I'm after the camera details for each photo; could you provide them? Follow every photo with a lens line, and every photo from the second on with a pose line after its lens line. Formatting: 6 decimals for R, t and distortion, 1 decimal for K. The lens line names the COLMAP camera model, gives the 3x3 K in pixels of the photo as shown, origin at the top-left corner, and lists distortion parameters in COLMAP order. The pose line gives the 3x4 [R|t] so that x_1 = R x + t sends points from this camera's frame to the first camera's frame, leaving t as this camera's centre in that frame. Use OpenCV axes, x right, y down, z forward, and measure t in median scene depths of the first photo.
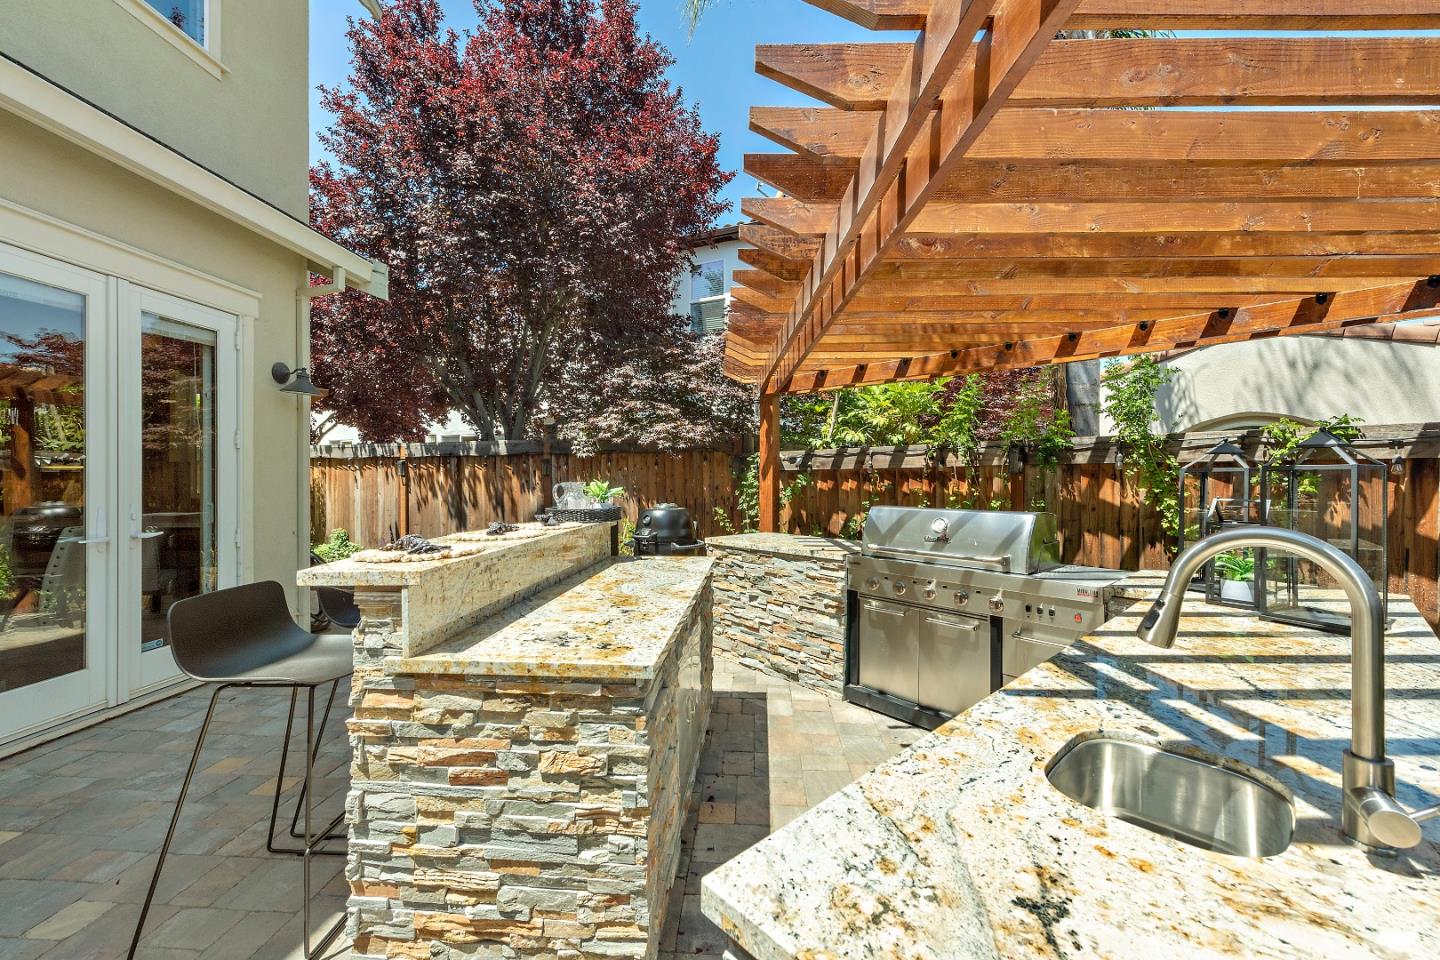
lens RADIAL K [[548.7, 0, 715.8], [0, 548.7, 481.5], [0, 0, 1]] dist [0.005945, -0.000210]
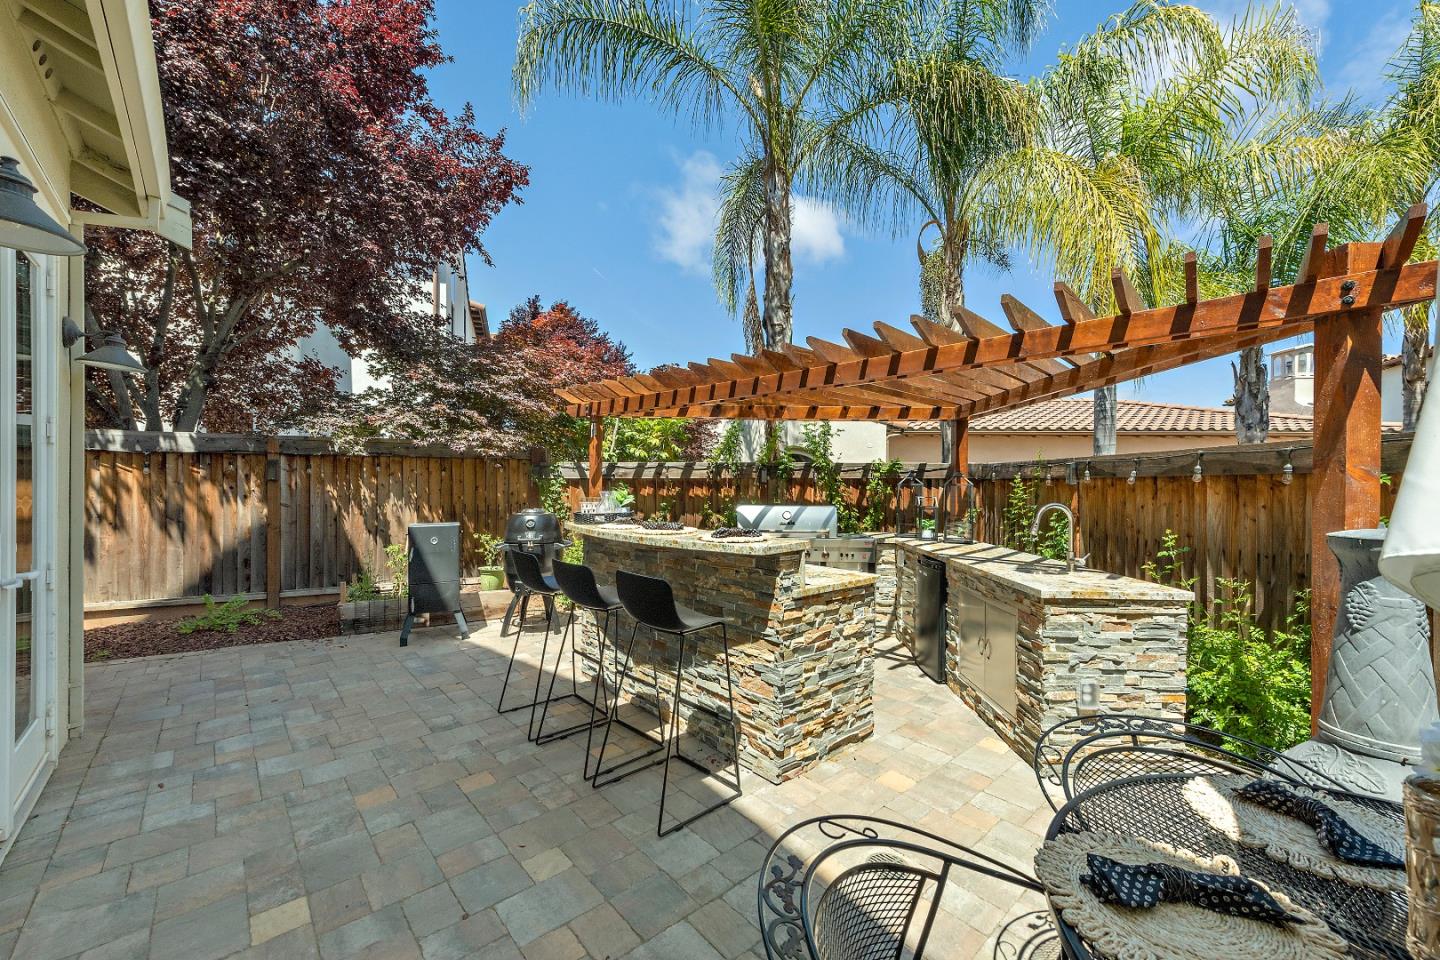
lens RADIAL K [[548.7, 0, 719.2], [0, 548.7, 472.5], [0, 0, 1]] dist [0.005945, -0.000210]
pose [[0.715827, 0.016034, 0.698094, -2.053511], [-0.001435, 0.999768, -0.021491, -0.035559], [-0.698276, 0.014382, 0.715684, -0.147029]]
